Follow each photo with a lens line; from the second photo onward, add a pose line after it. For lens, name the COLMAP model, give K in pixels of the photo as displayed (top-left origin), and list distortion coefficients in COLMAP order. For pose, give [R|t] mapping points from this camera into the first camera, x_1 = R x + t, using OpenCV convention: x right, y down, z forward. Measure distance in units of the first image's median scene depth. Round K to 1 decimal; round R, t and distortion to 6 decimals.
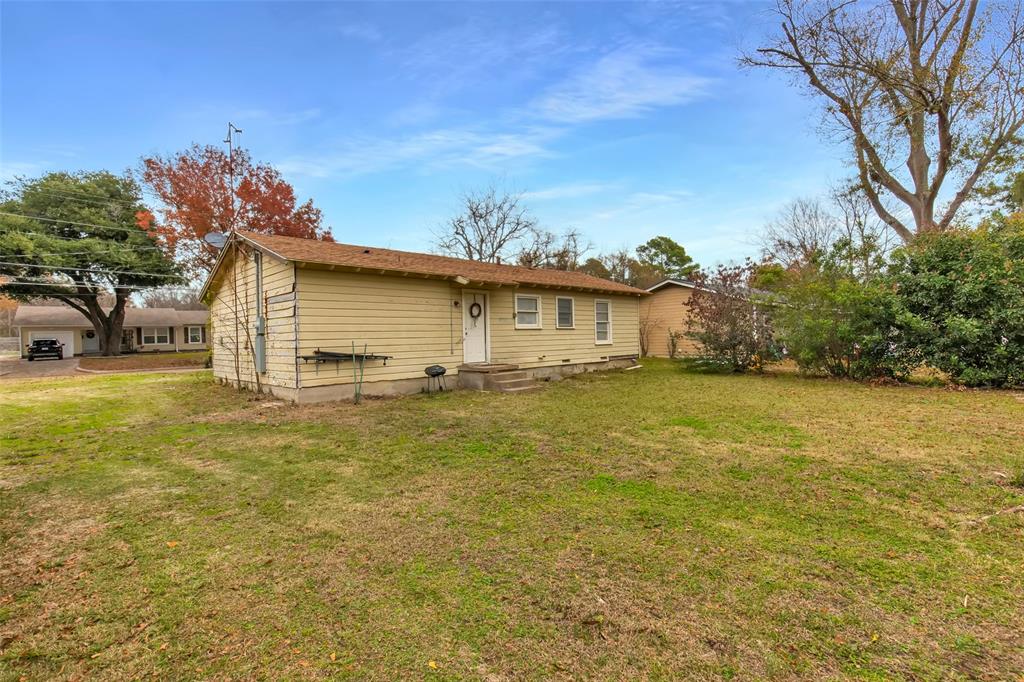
lens RADIAL K [[470.6, 0, 512.4], [0, 470.6, 340.4], [0, 0, 1]] dist [0.012503, -0.001498]
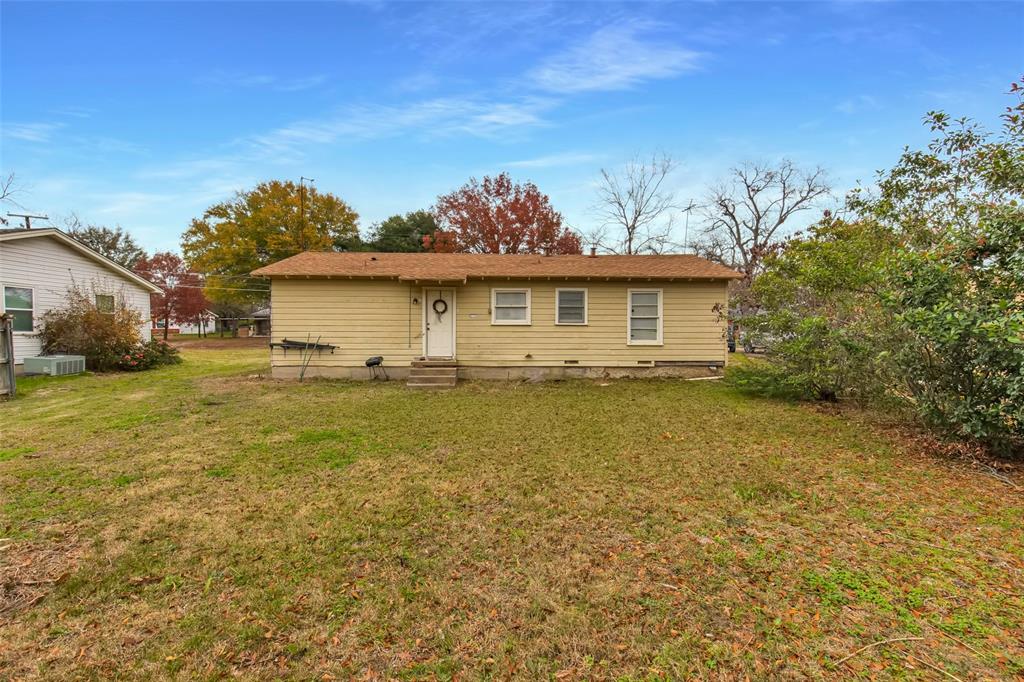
lens RADIAL K [[470.6, 0, 512.3], [0, 470.6, 337.0], [0, 0, 1]] dist [0.012503, -0.001498]
pose [[0.742502, 0.029608, -0.669190, 0.658061], [-0.023725, 0.999558, 0.017901, -0.017090], [0.669424, 0.002585, 0.742876, 0.298580]]
